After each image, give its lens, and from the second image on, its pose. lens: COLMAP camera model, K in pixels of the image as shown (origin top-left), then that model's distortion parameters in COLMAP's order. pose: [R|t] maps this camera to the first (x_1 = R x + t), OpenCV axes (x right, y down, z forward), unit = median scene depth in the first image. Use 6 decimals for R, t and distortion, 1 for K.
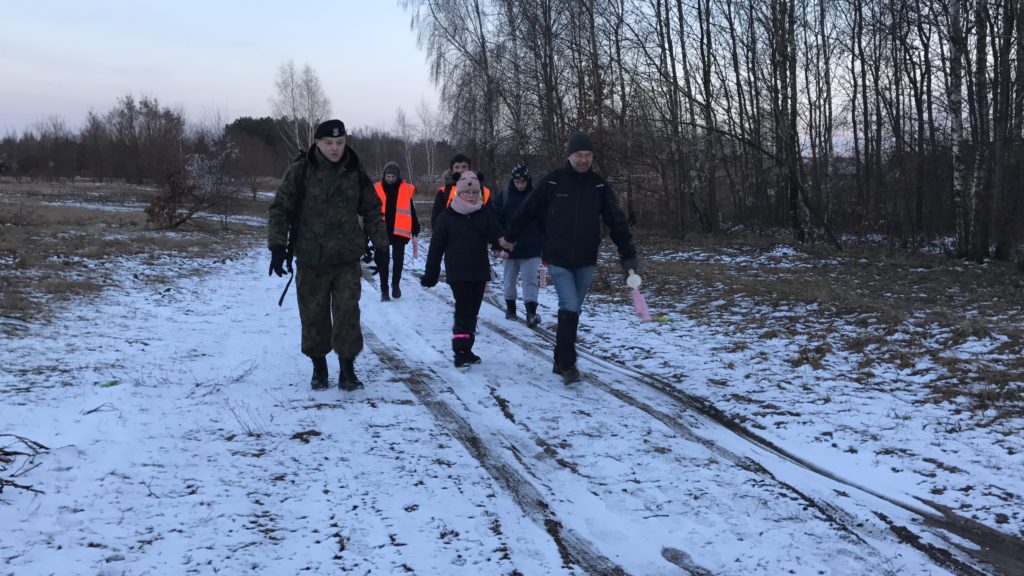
lens RADIAL K [[1024.7, 0, 497.3], [0, 1024.7, 285.8], [0, 0, 1]] dist [0.056955, -0.093279]
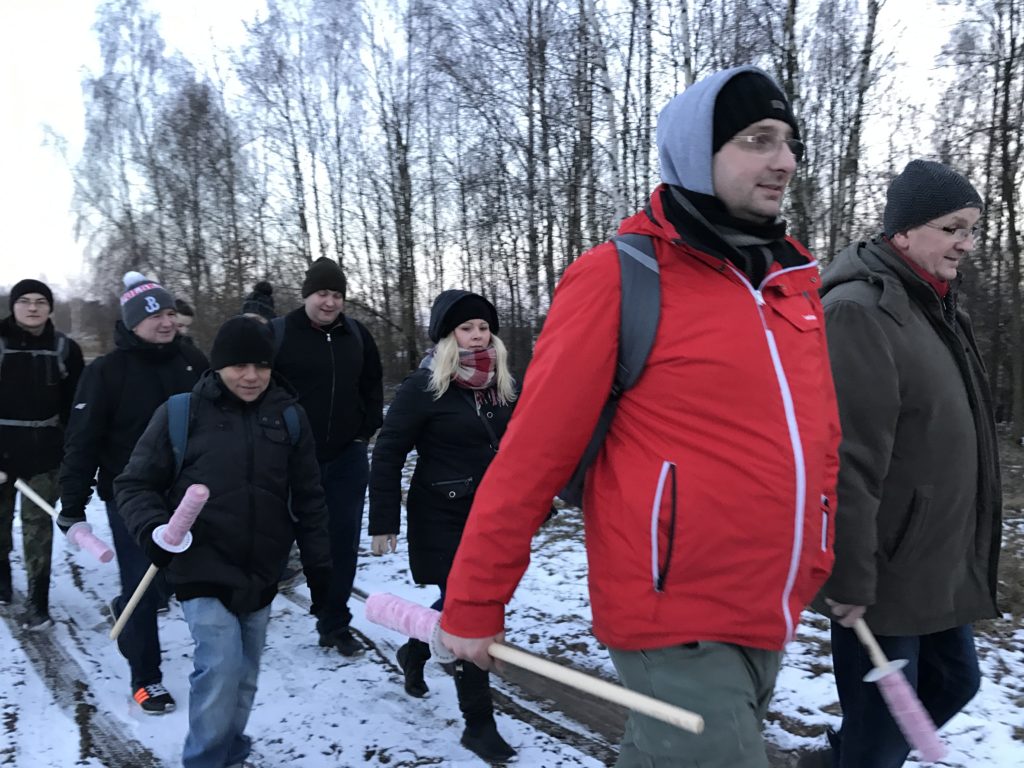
lens RADIAL K [[848.1, 0, 551.4], [0, 848.1, 387.3], [0, 0, 1]] dist [0.025816, -0.020618]
pose [[0.916223, -0.003914, 0.400649, 0.102049], [0.024072, 0.998684, -0.045293, -0.010081], [-0.399944, 0.051143, 0.915112, 0.086754]]
